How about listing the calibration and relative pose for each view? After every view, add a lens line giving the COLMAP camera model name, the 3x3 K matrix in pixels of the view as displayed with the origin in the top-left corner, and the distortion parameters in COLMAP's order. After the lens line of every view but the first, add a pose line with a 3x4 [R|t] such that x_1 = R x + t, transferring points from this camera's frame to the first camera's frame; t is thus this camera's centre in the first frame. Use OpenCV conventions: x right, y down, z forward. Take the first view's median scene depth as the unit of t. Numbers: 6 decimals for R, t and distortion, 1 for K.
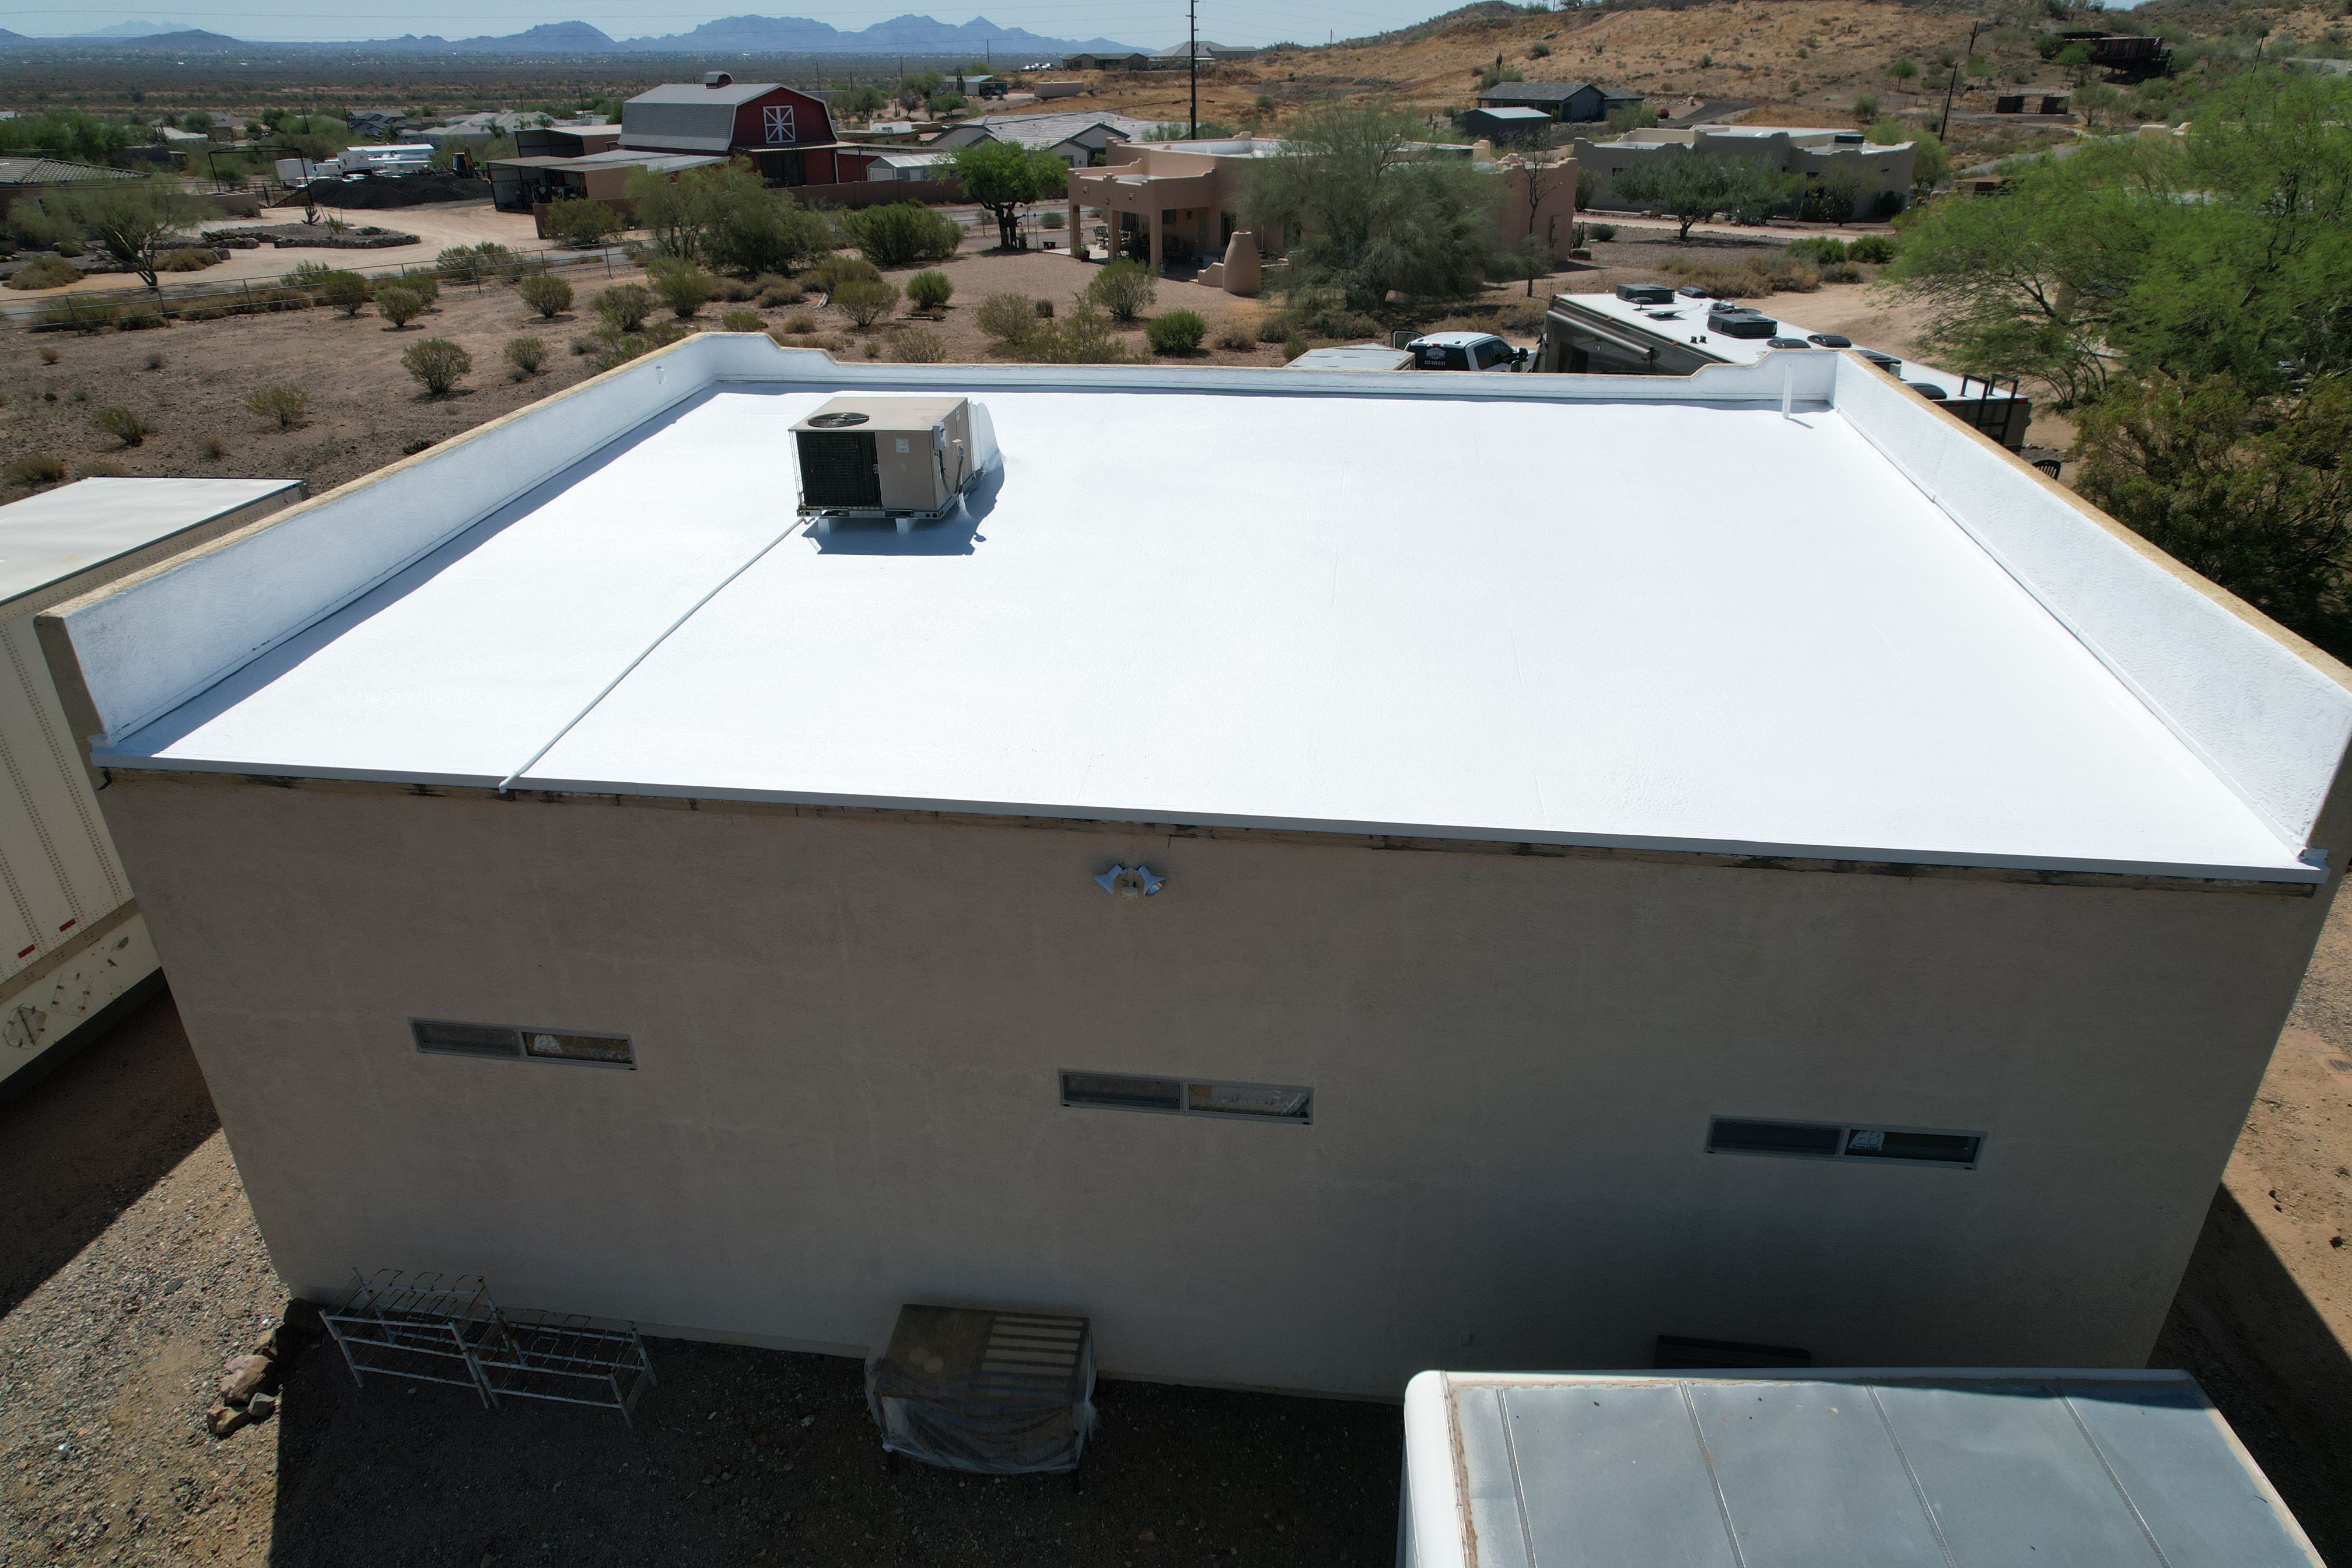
lens RADIAL K [[1491.9, 0, 1170.6], [0, 1491.9, 823.7], [0, 0, 1]] dist [-0.085370, 0.075169]
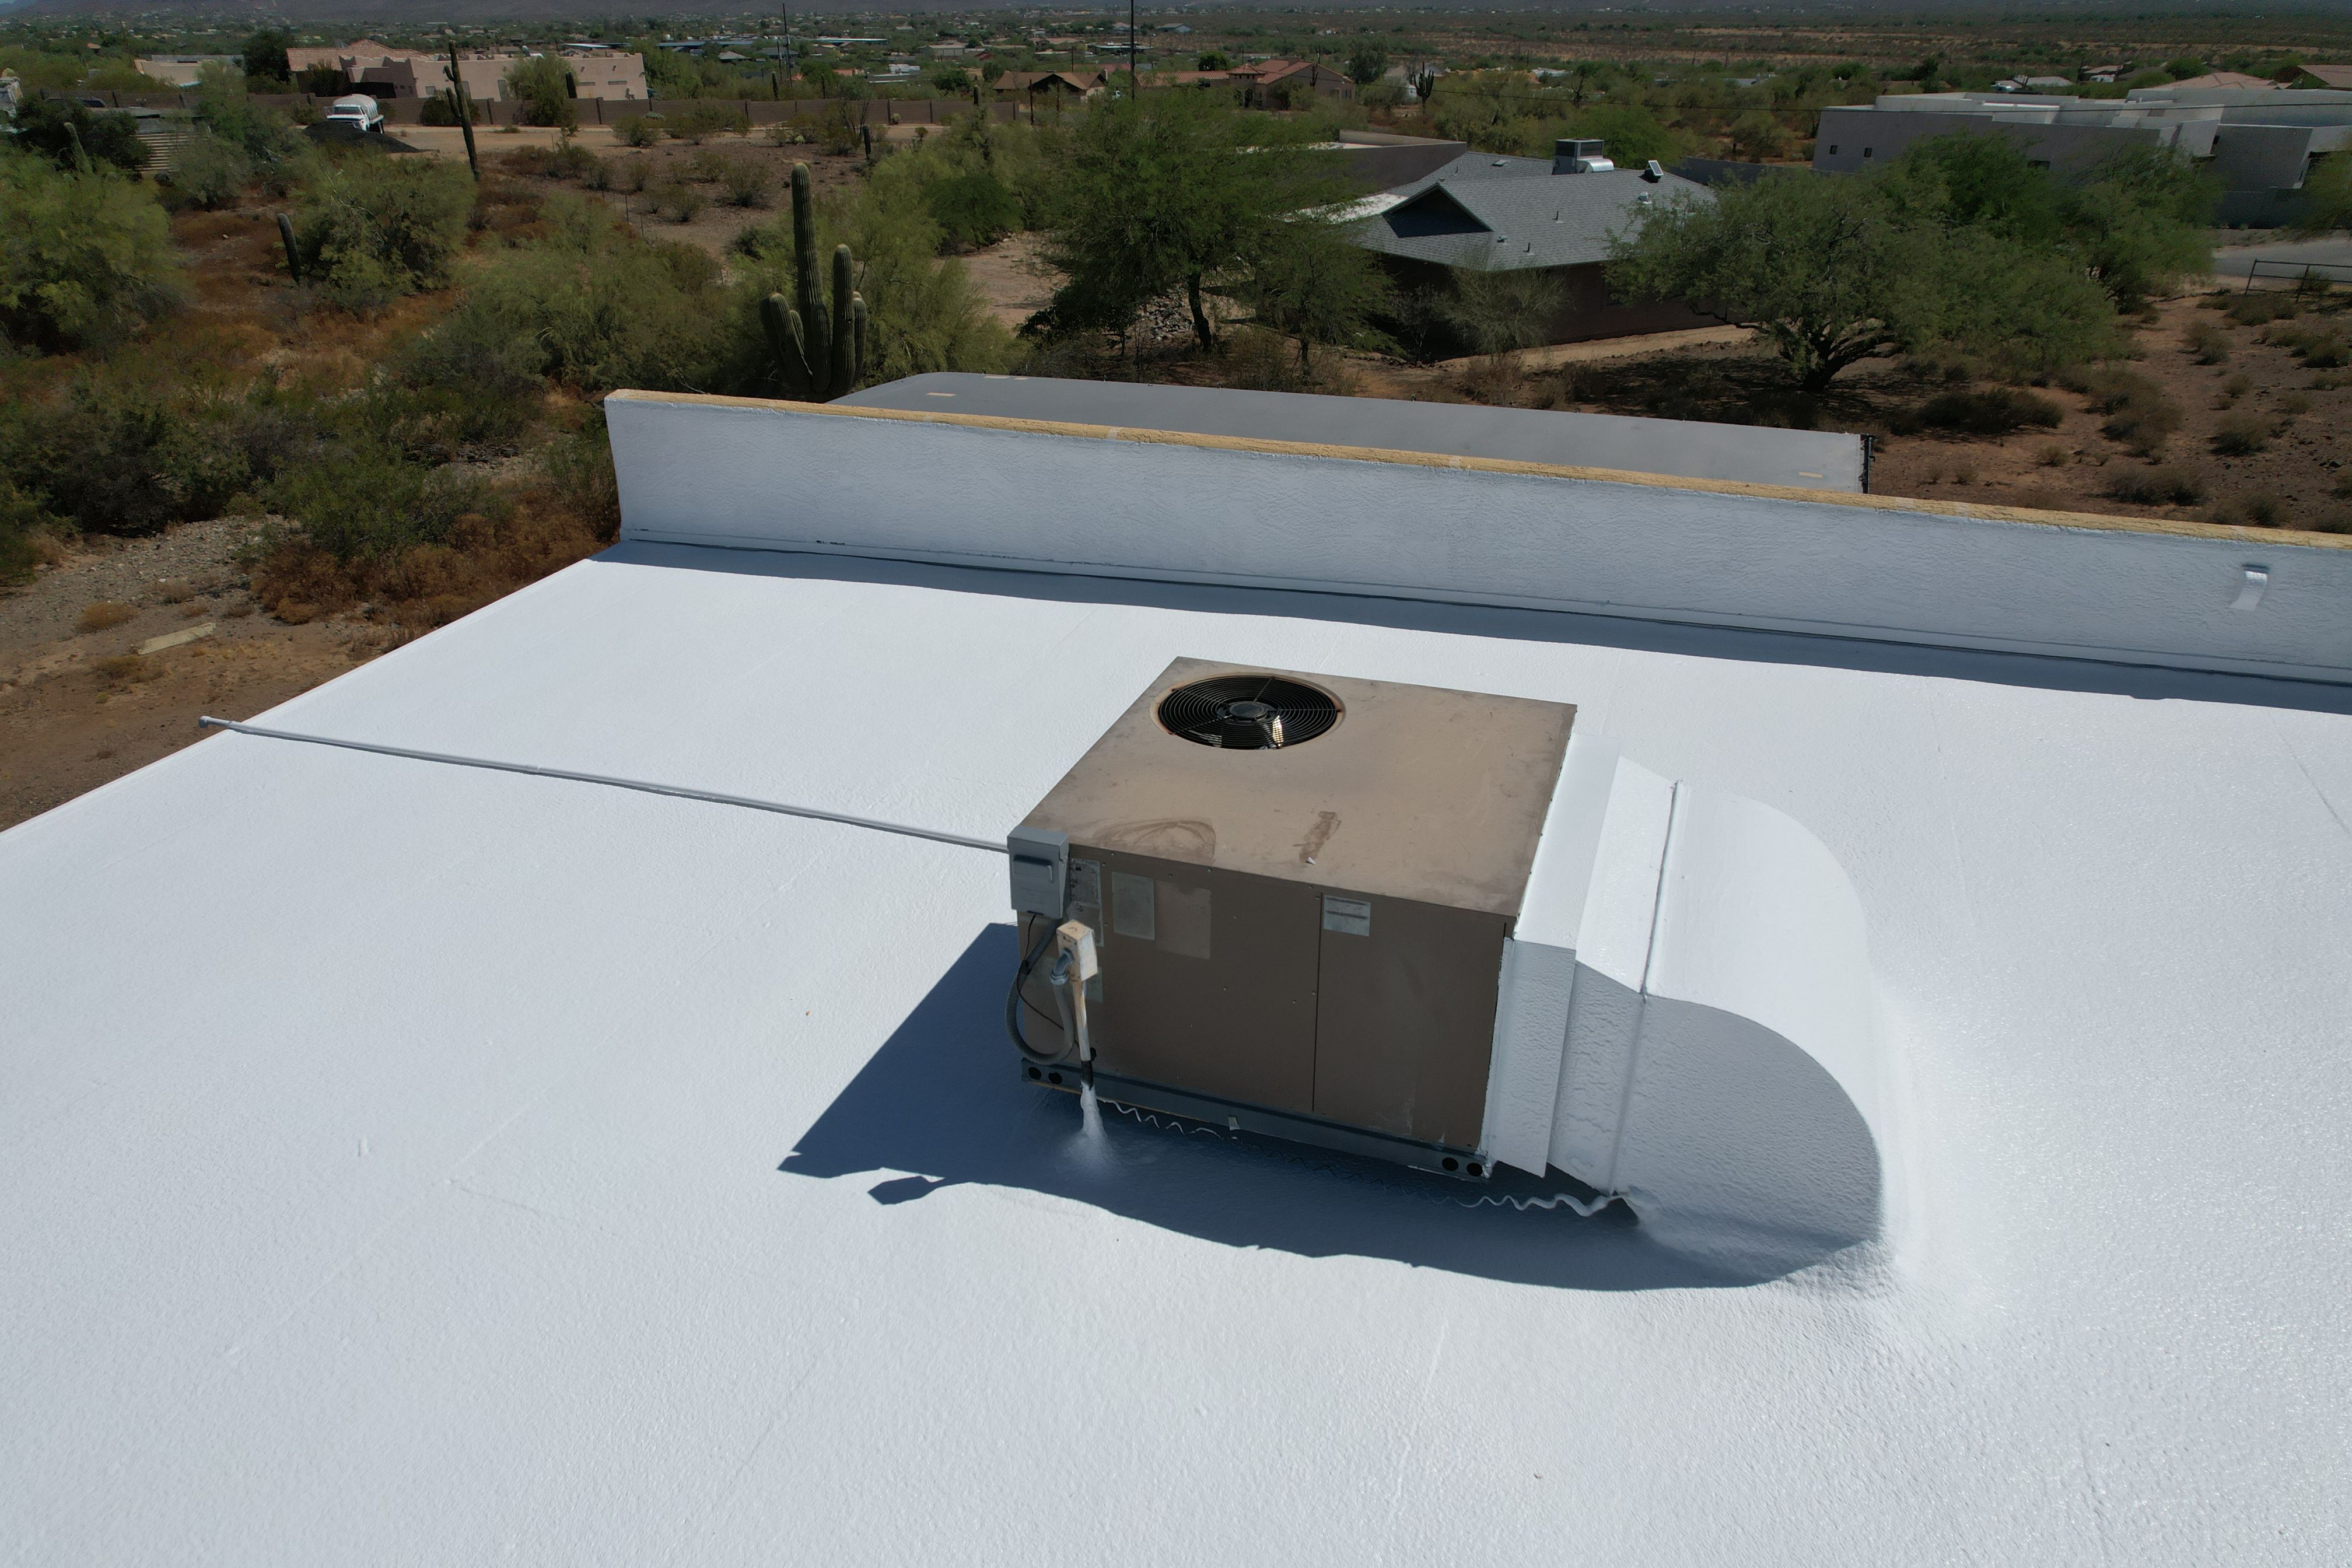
lens RADIAL K [[1491.9, 0, 1170.6], [0, 1491.9, 823.7], [0, 0, 1]] dist [-0.085370, 0.075169]
pose [[-0.223710, 0.477391, -0.849736, 0.014216], [-0.443952, 0.726227, 0.524881, -0.075091], [0.867675, 0.494663, 0.049475, 0.173184]]
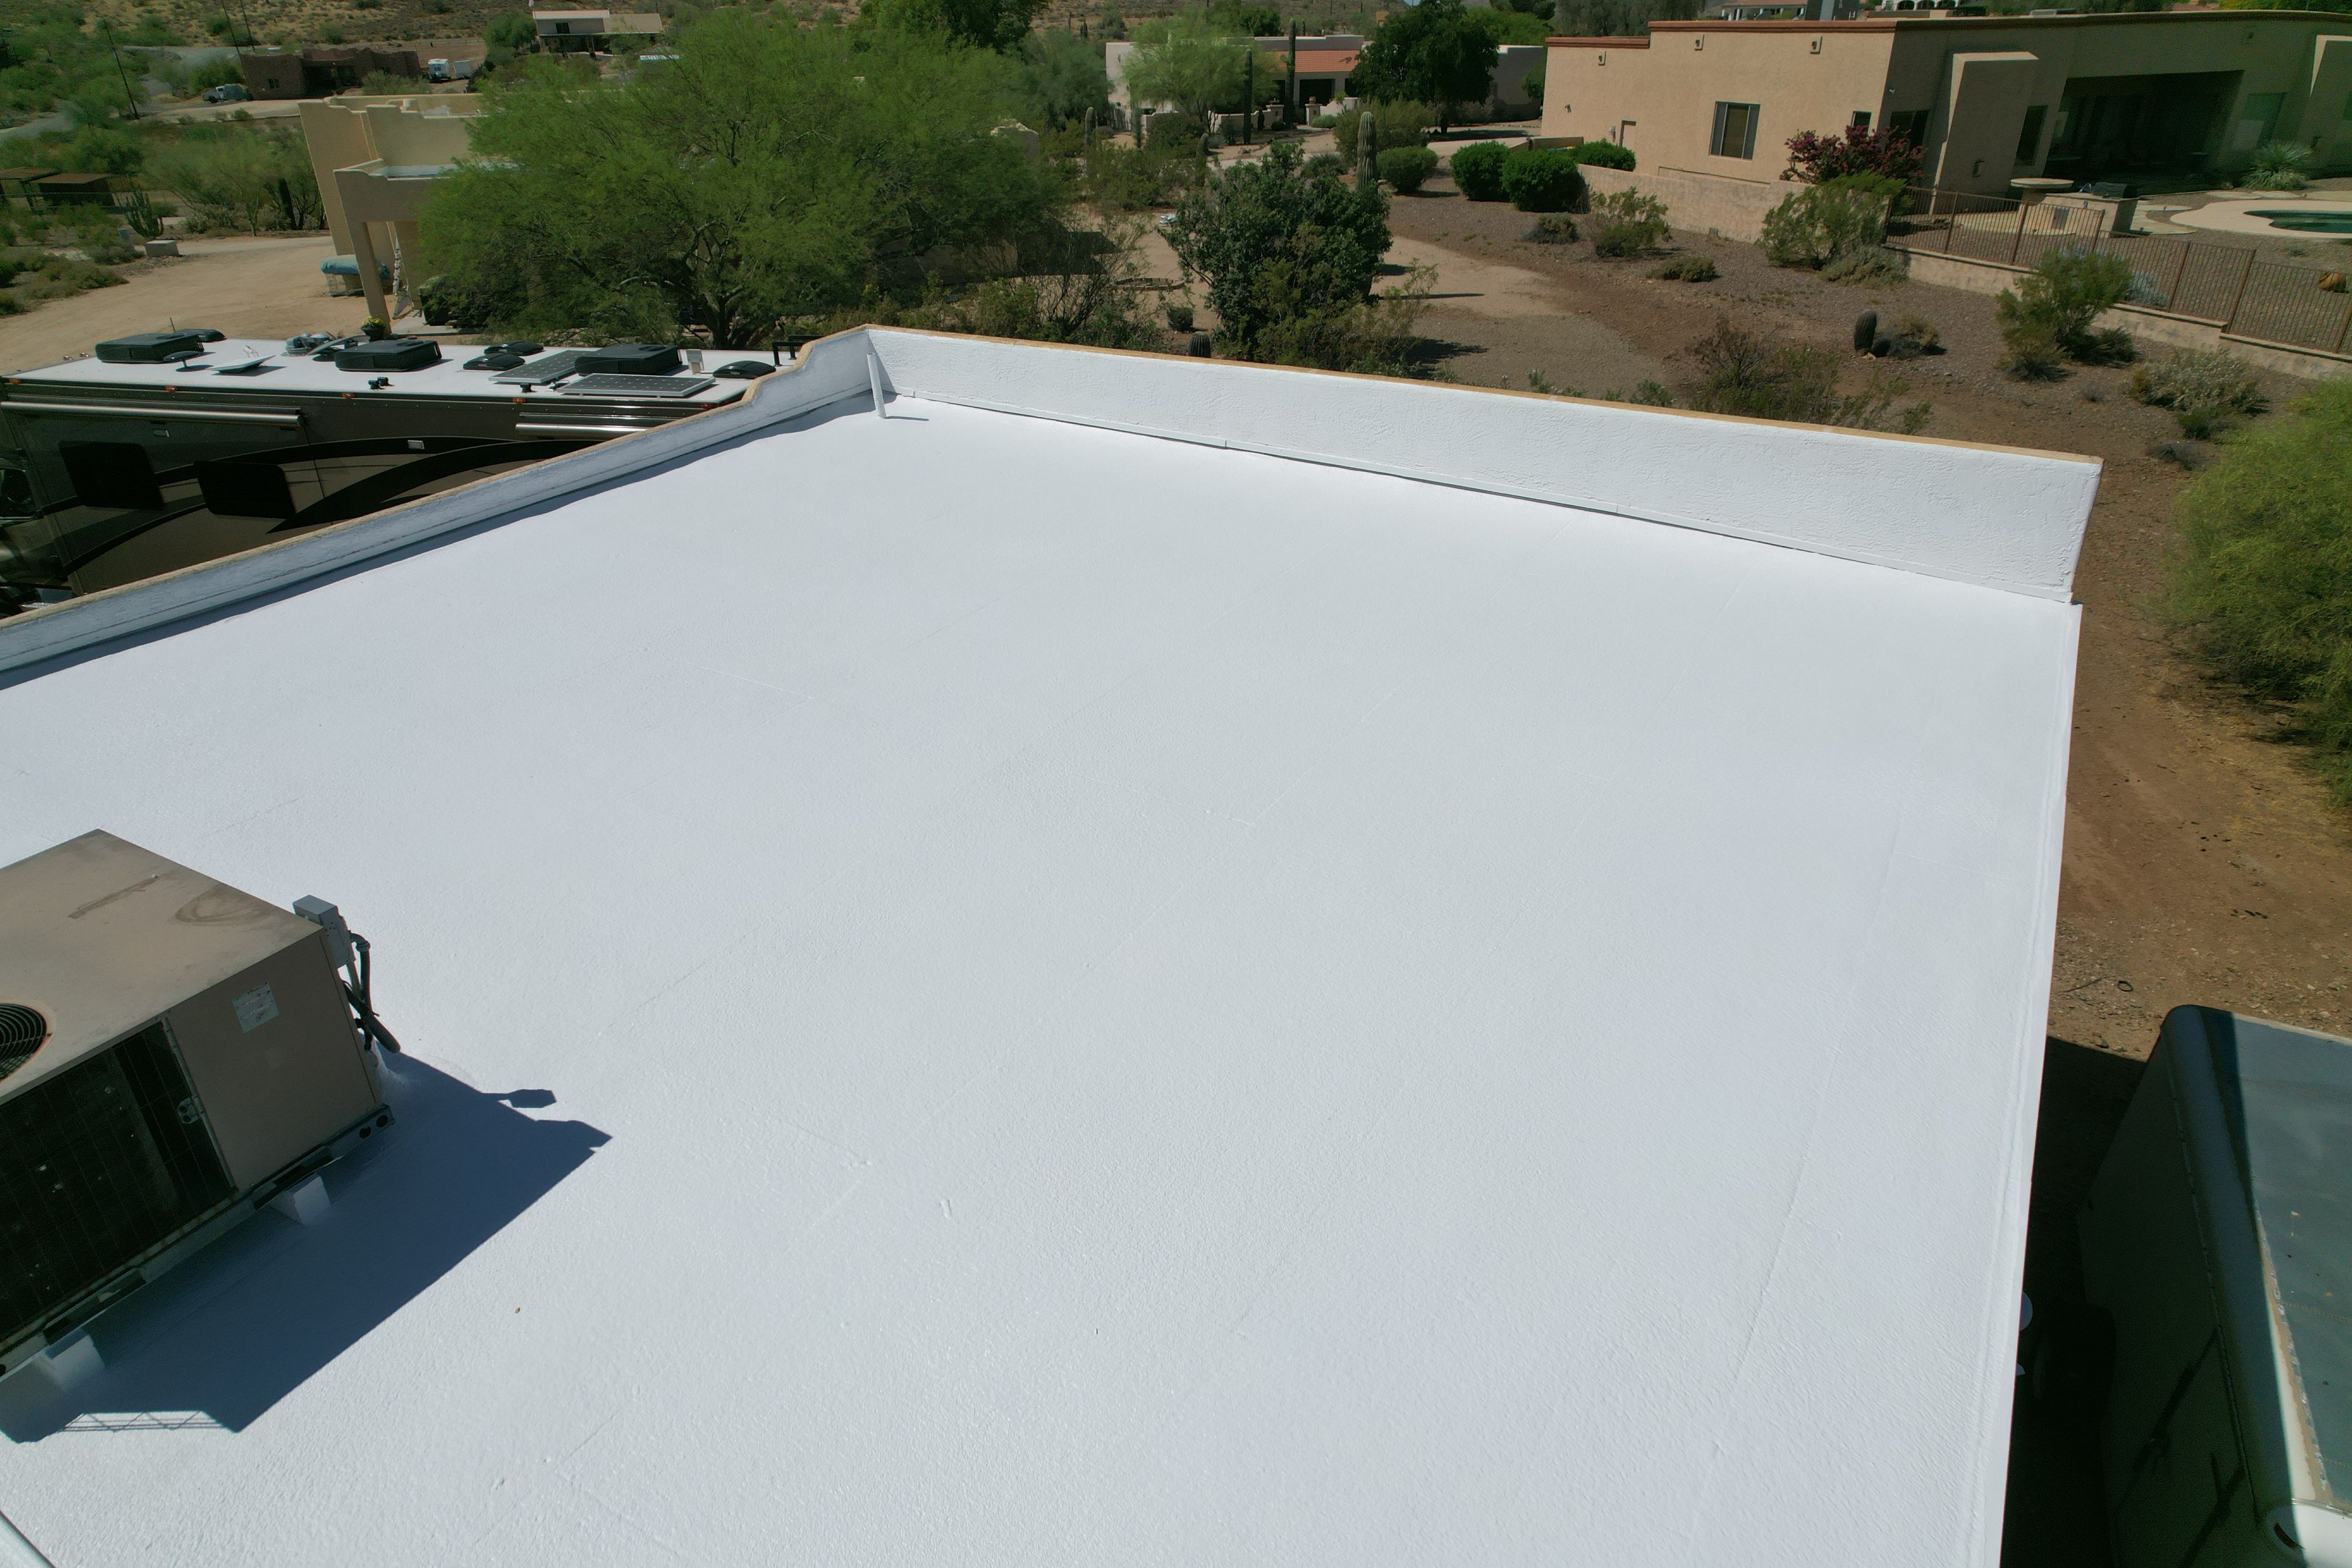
lens RADIAL K [[1491.9, 0, 1170.6], [0, 1491.9, 823.7], [0, 0, 1]] dist [-0.085370, 0.075169]
pose [[0.383279, -0.442459, 0.810757, -0.061601], [0.439835, 0.859308, 0.261027, -0.049645], [-0.812184, 0.256553, 0.523964, 0.109624]]
